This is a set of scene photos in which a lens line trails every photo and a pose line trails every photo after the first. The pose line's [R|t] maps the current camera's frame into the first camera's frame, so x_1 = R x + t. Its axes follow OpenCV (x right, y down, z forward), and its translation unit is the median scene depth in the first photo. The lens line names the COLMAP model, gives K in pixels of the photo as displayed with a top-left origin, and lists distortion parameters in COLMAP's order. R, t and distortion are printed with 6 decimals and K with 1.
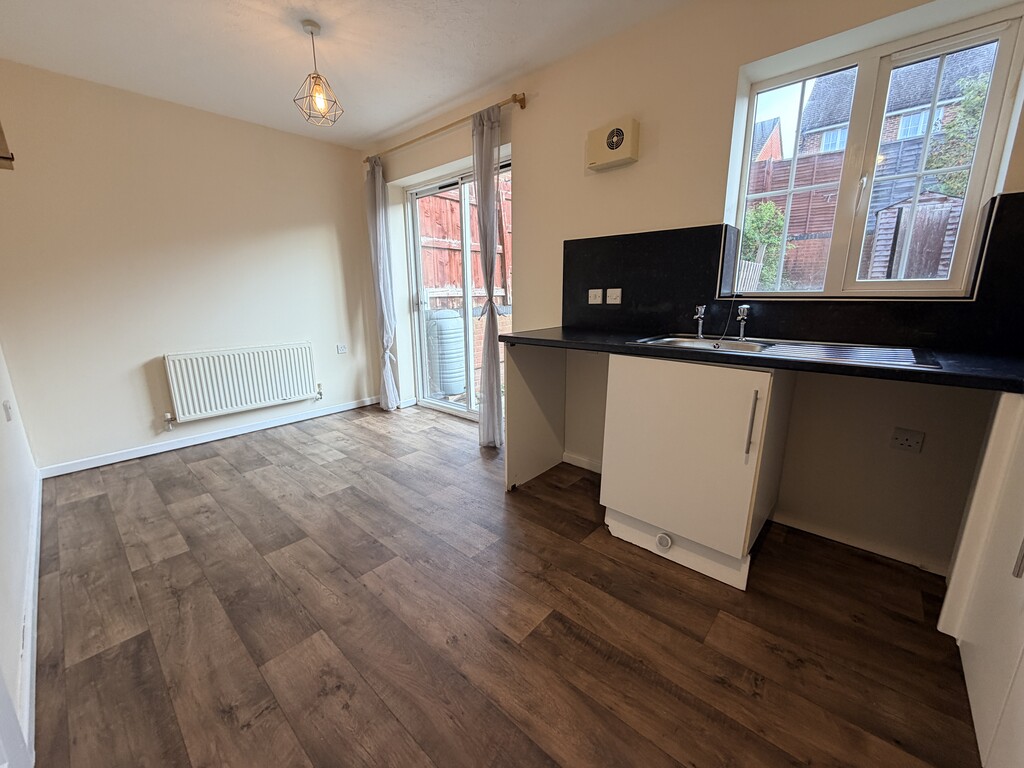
lens RADIAL K [[405.5, 0, 515.0], [0, 405.5, 377.7], [0, 0, 1]] dist [0.001490, -0.000693]
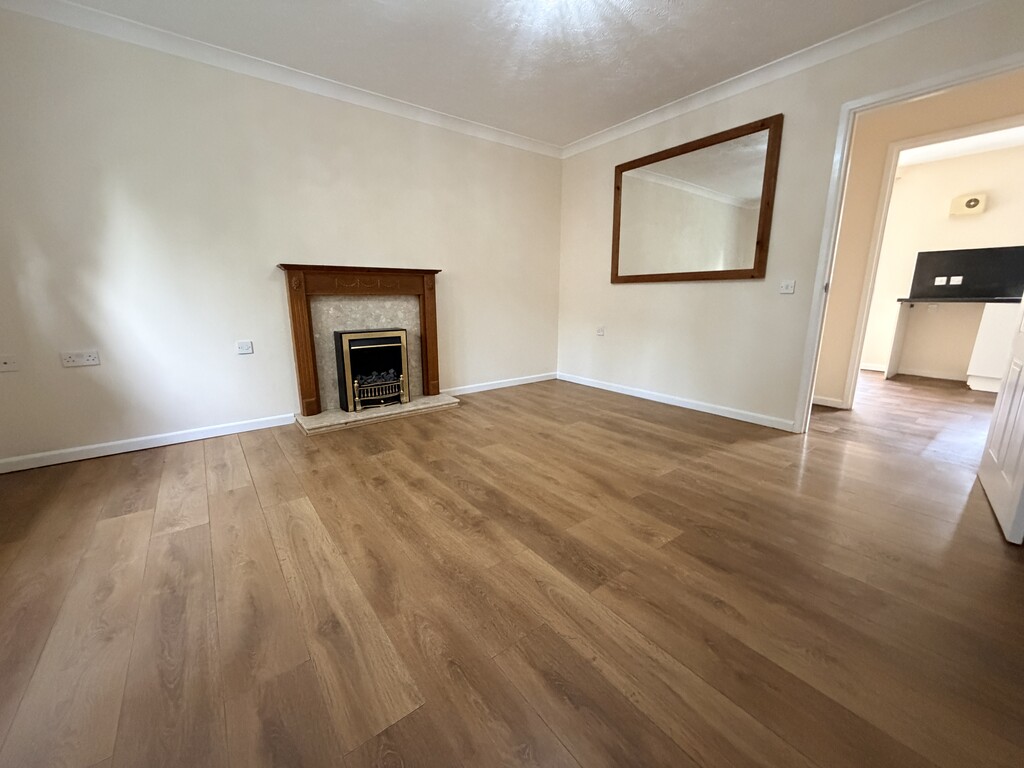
lens RADIAL K [[405.5, 0, 509.3], [0, 405.5, 385.4], [0, 0, 1]] dist [0.001490, -0.000693]
pose [[0.983270, 0.040754, -0.177539, -3.050538], [-0.039730, 0.999167, 0.009321, 0.753037], [0.177771, -0.002112, 0.984070, -2.659288]]
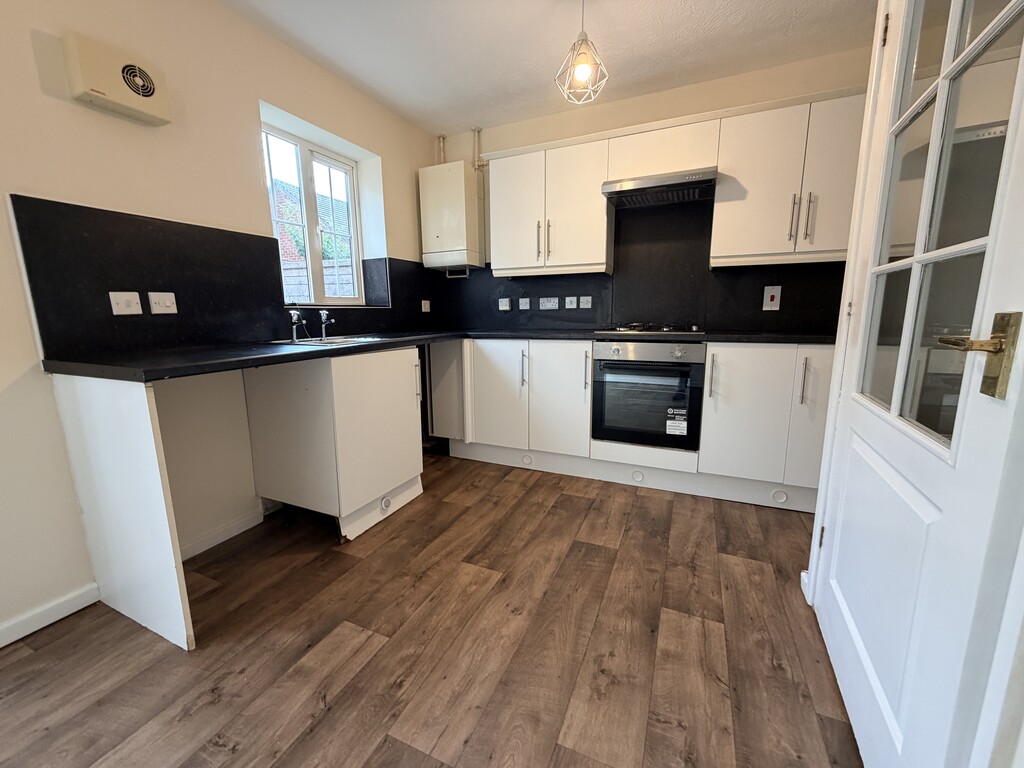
lens RADIAL K [[405.5, 0, 510.7], [0, 405.5, 382.1], [0, 0, 1]] dist [0.001490, -0.000693]
pose [[-0.294146, -0.162578, 0.941831, -1.303400], [0.202016, 0.952586, 0.227527, -0.214378], [-0.934167, 0.257191, -0.247356, 1.277326]]
